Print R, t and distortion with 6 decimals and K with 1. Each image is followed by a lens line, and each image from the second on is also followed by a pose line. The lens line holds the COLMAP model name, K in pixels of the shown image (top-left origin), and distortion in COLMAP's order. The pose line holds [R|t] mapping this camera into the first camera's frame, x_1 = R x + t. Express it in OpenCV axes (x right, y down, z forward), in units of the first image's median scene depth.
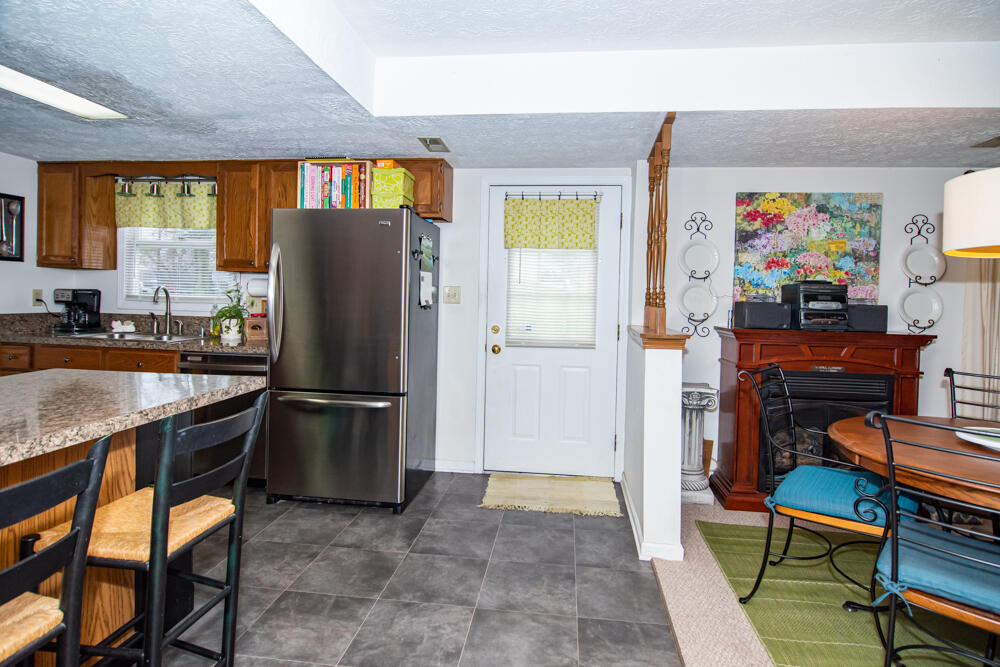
lens RADIAL K [[559.3, 0, 500.4], [0, 559.3, 305.6], [0, 0, 1]] dist [-0.002584, -0.000282]
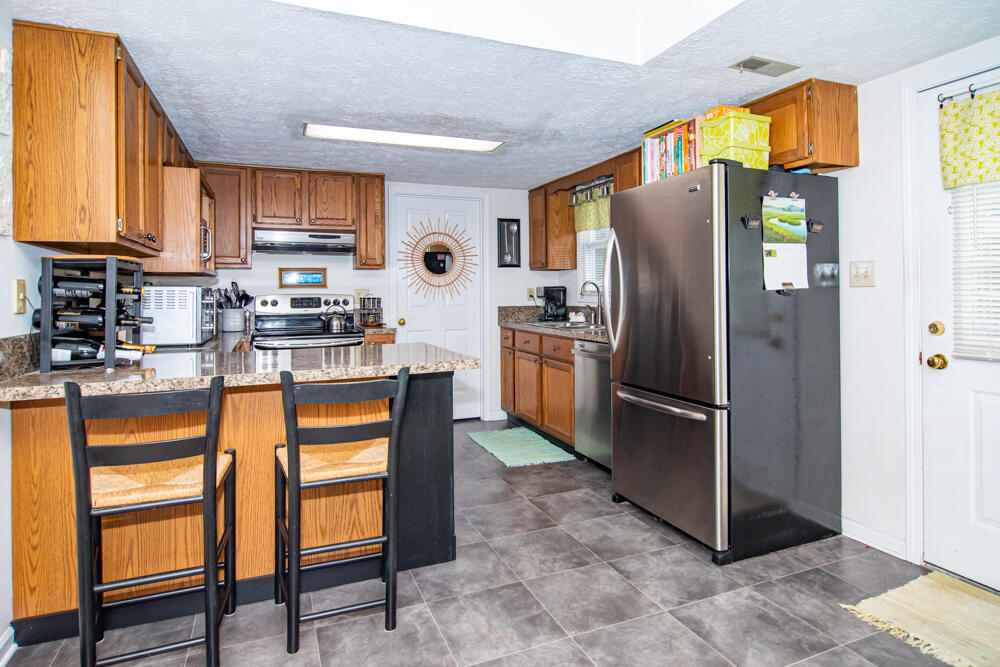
lens RADIAL K [[559.3, 0, 474.3], [0, 559.3, 288.2], [0, 0, 1]] dist [-0.002584, -0.000282]
pose [[0.471581, -0.032751, -0.881214, 0.320715], [0.004451, 0.999386, -0.034761, 0.020875], [0.881811, 0.012470, 0.471437, 0.322699]]
